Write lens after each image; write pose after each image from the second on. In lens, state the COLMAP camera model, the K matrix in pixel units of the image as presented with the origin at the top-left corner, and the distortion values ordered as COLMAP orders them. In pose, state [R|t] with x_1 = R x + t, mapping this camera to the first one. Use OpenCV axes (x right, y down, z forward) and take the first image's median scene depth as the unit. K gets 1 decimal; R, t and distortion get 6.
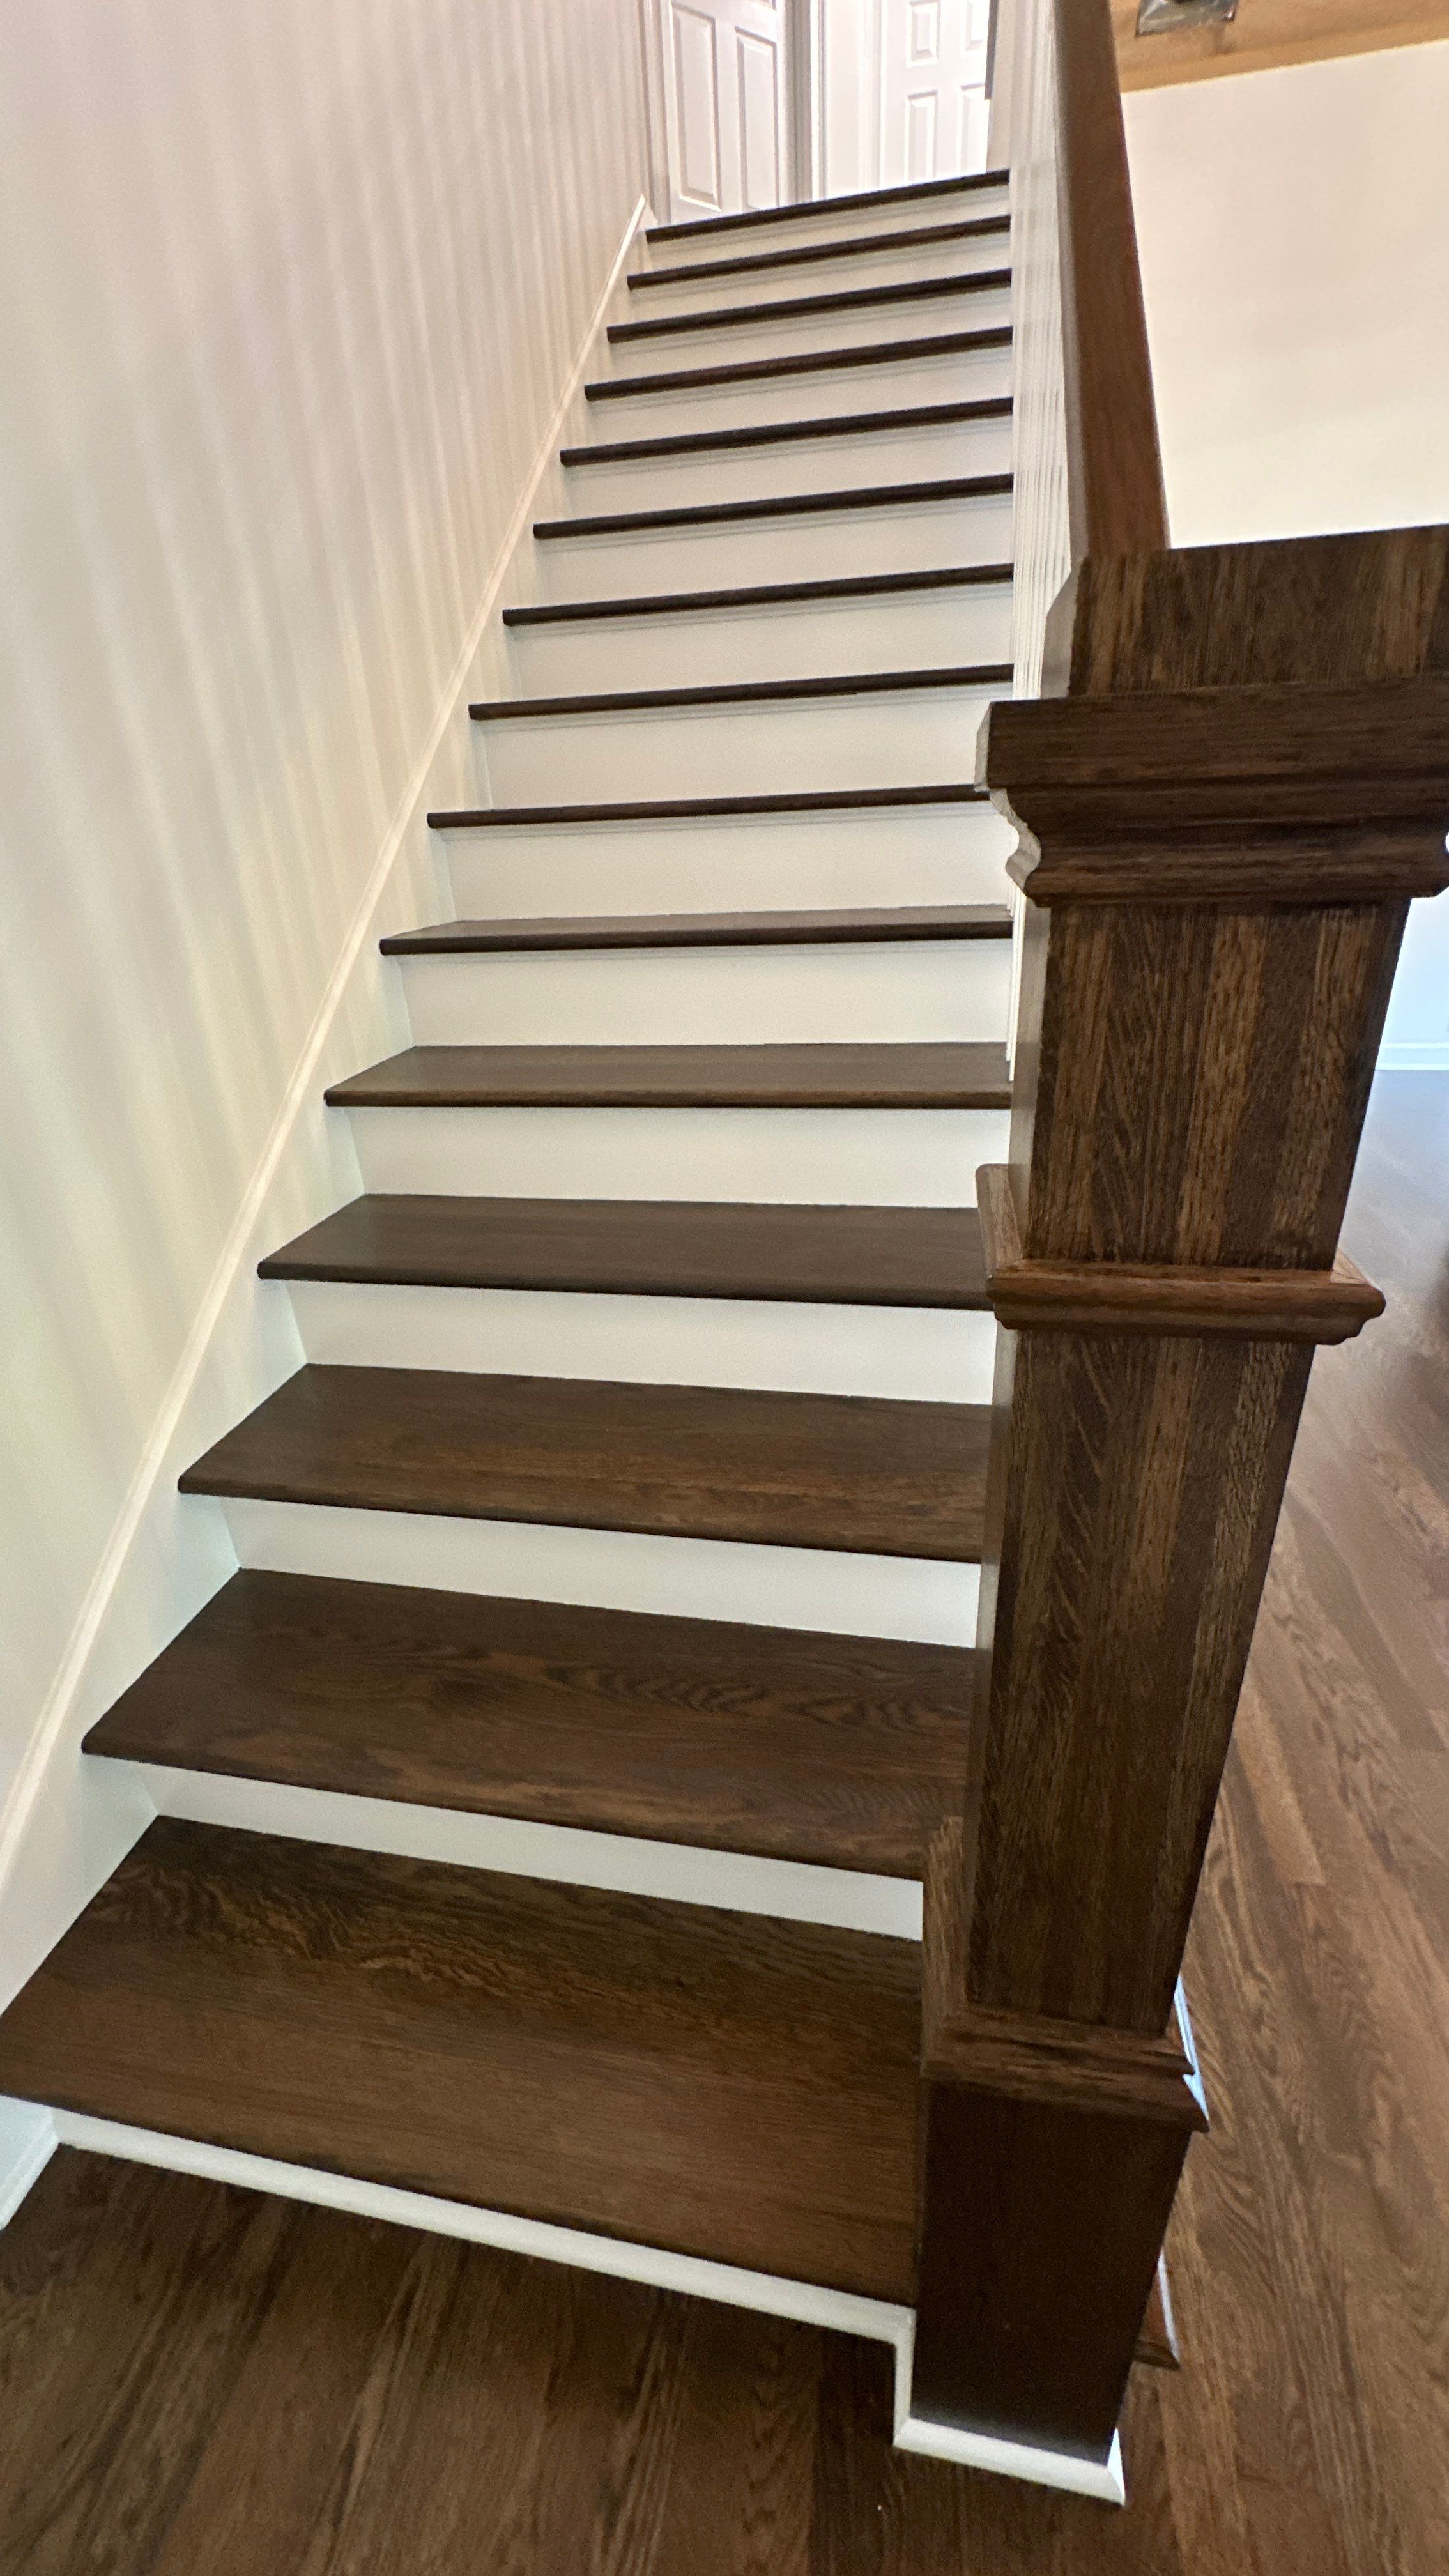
lens RADIAL K [[1042.4, 0, 724.1], [0, 1042.4, 1284.0], [0, 0, 1]] dist [0.000189, 0.000969]
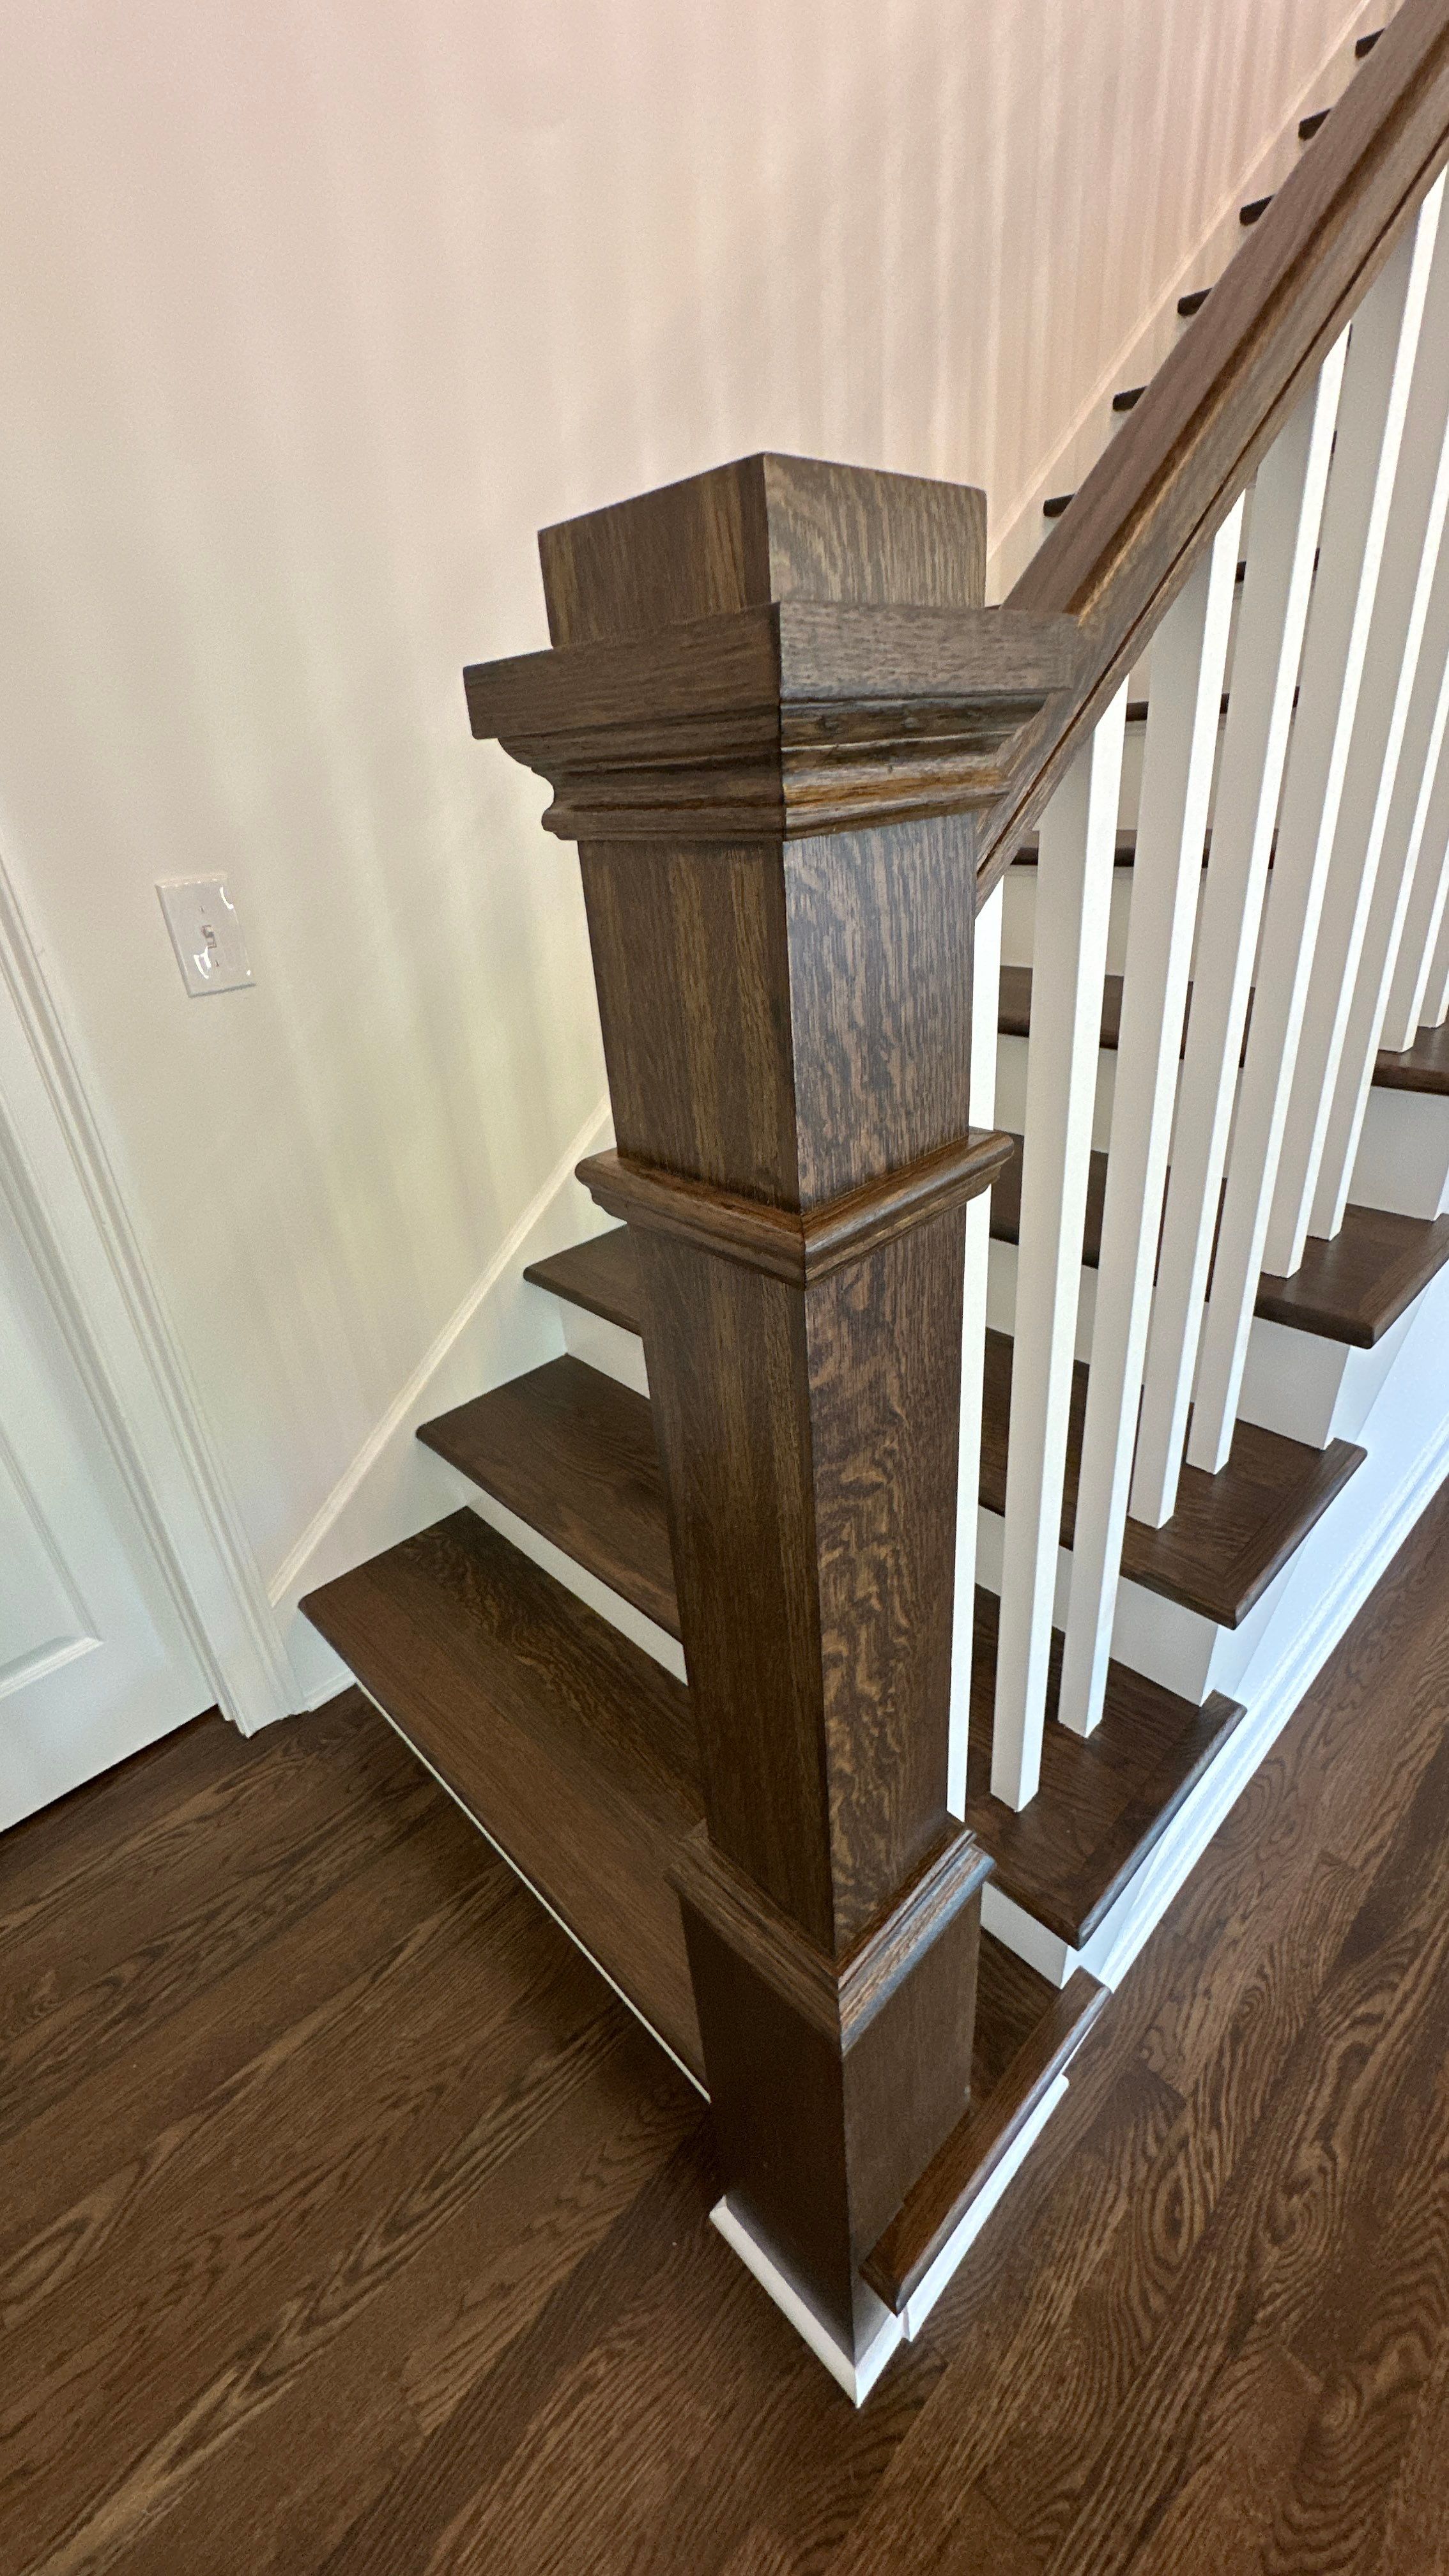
lens RADIAL K [[1042.4, 0, 725.8], [0, 1042.4, 1283.8], [0, 0, 1]] dist [0.000189, 0.000969]
pose [[0.819853, 0.247802, -0.516173, 0.492139], [-0.206756, 0.968796, 0.136698, -0.033633], [0.533940, -0.005350, 0.845505, 0.049151]]
